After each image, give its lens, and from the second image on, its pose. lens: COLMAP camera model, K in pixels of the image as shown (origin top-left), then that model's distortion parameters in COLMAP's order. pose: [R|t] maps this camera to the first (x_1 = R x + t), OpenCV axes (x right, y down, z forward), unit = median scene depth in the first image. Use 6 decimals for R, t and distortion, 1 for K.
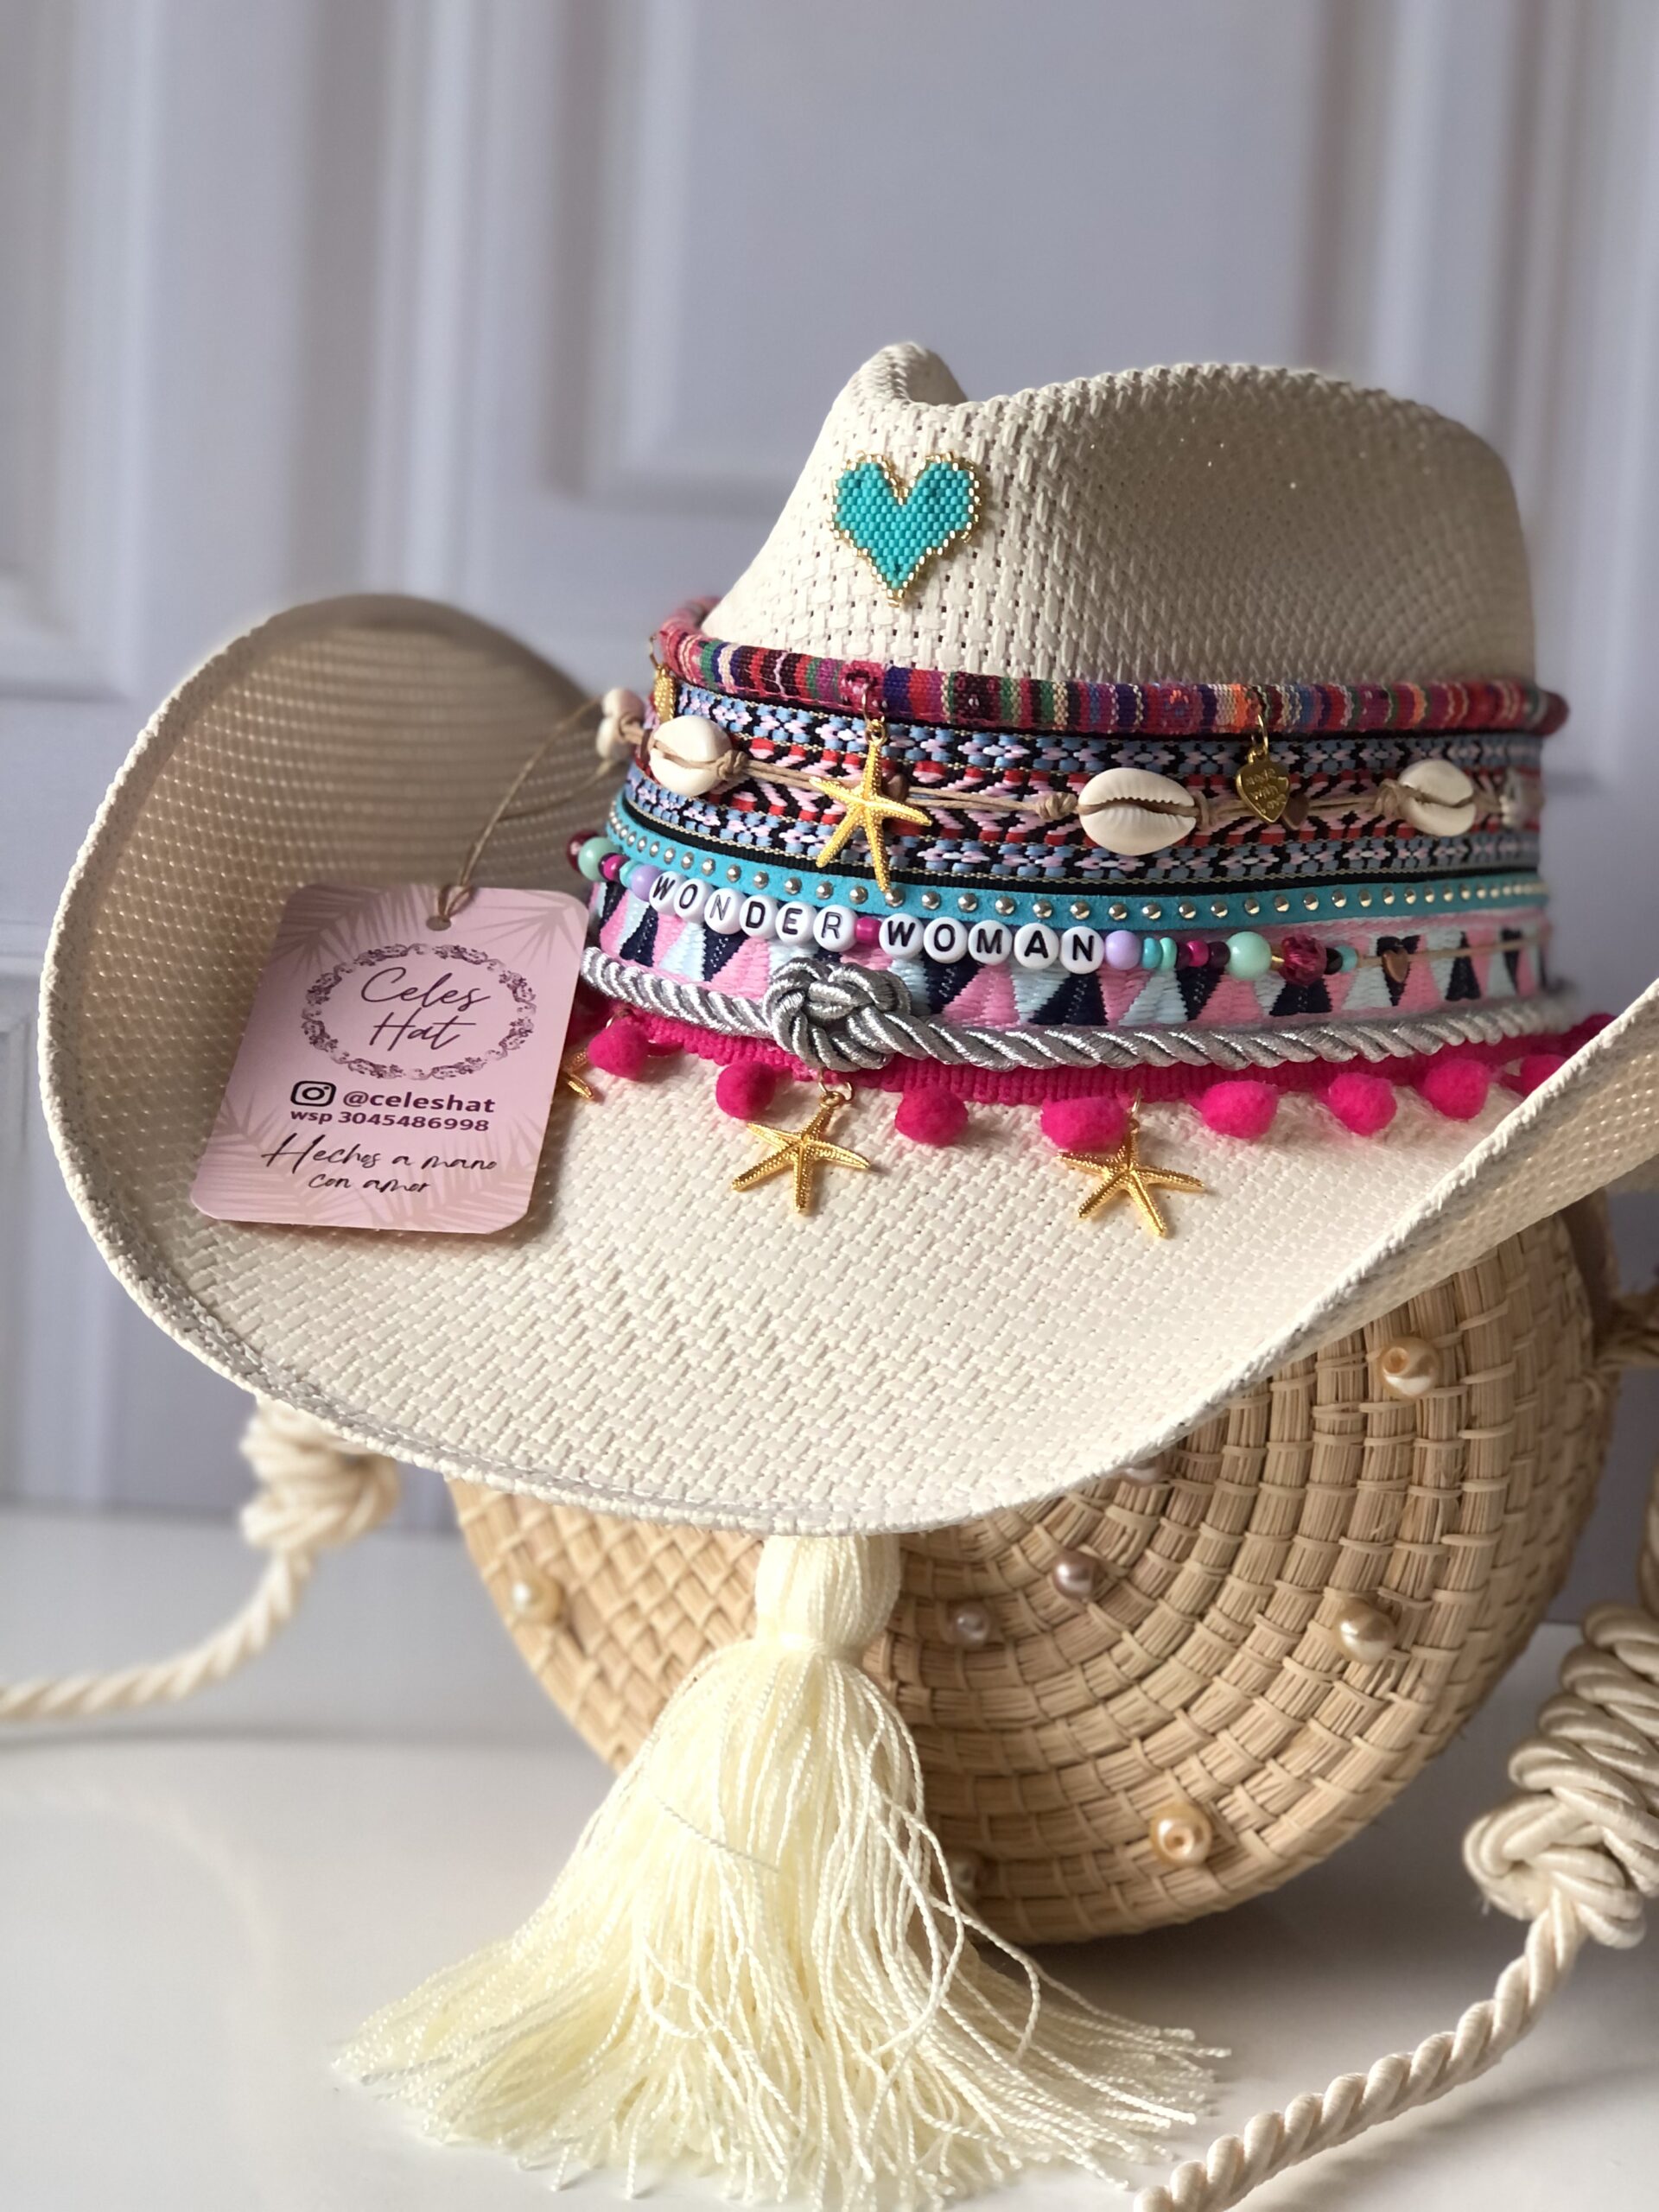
lens RADIAL K [[3725.8, 0, 824.6], [0, 3725.8, 1071.4], [0, 0, 1]] dist [-0.045050, 1.063750]
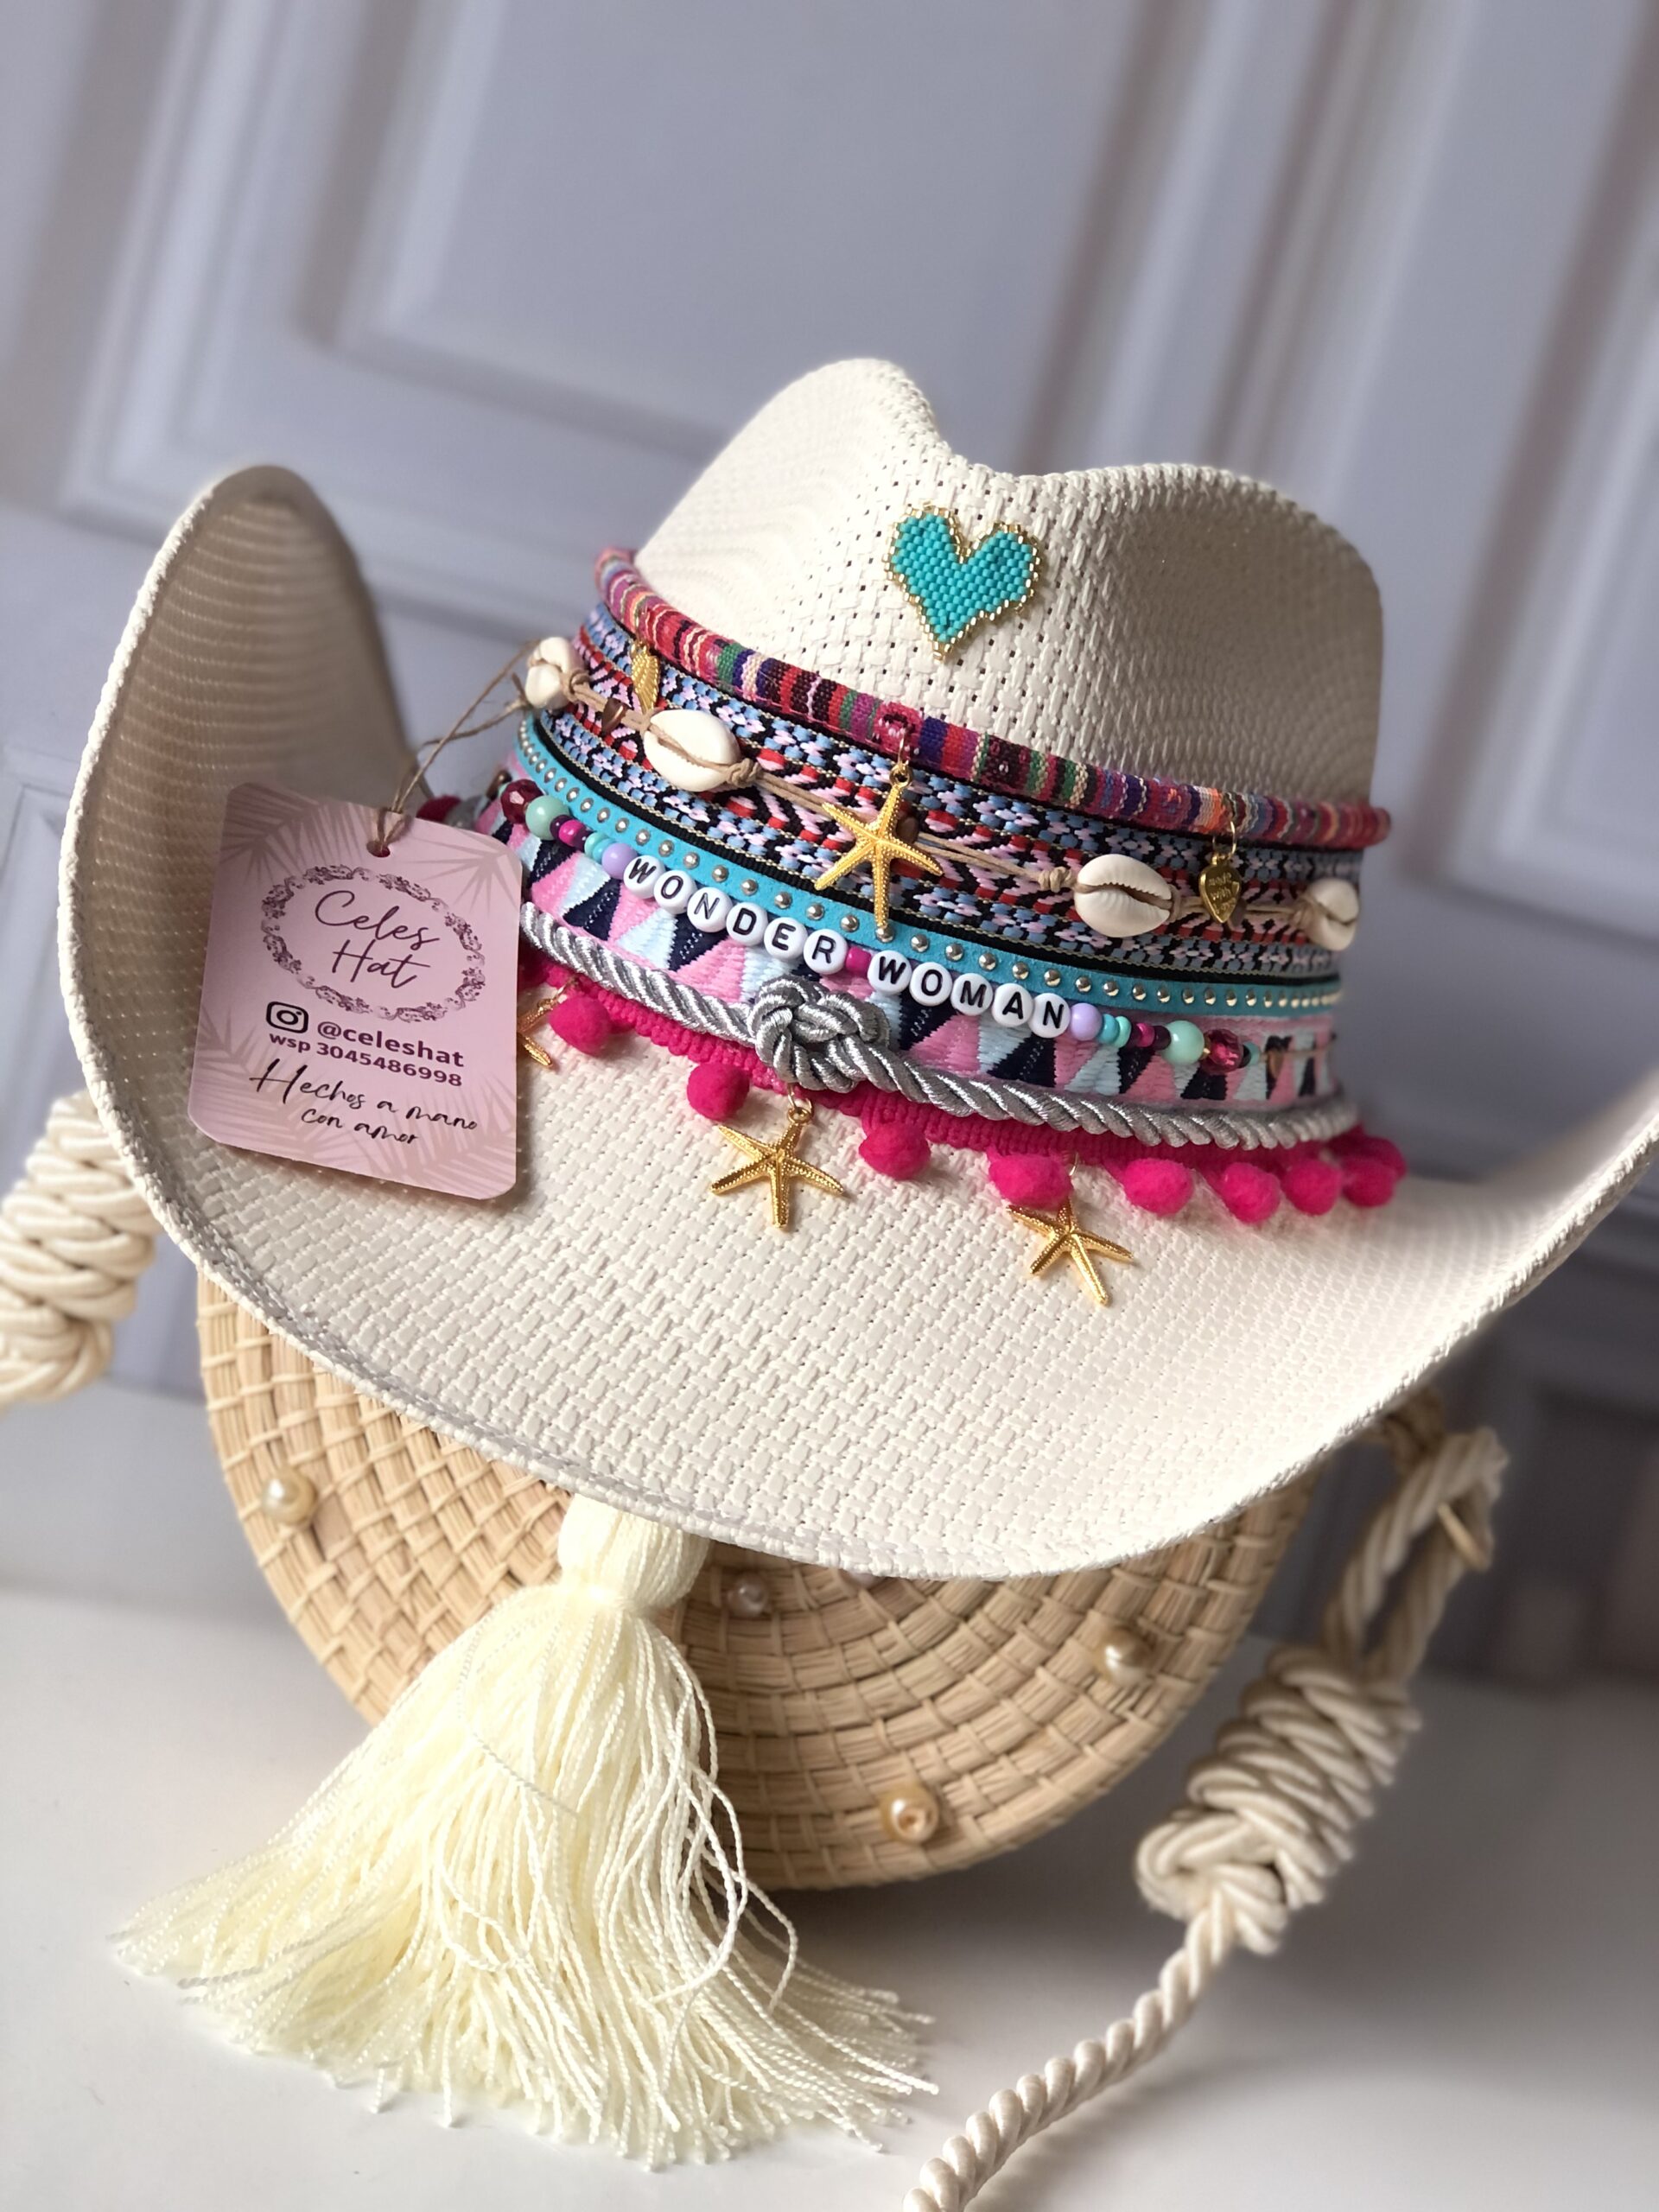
lens RADIAL K [[3725.8, 0, 824.6], [0, 3725.8, 1071.4], [0, 0, 1]] dist [-0.045050, 1.063750]
pose [[0.944499, 0.164855, 0.284154, -0.285332], [-0.185209, 0.981616, 0.046119, -0.053170], [-0.271327, -0.096187, 0.957669, -0.000065]]
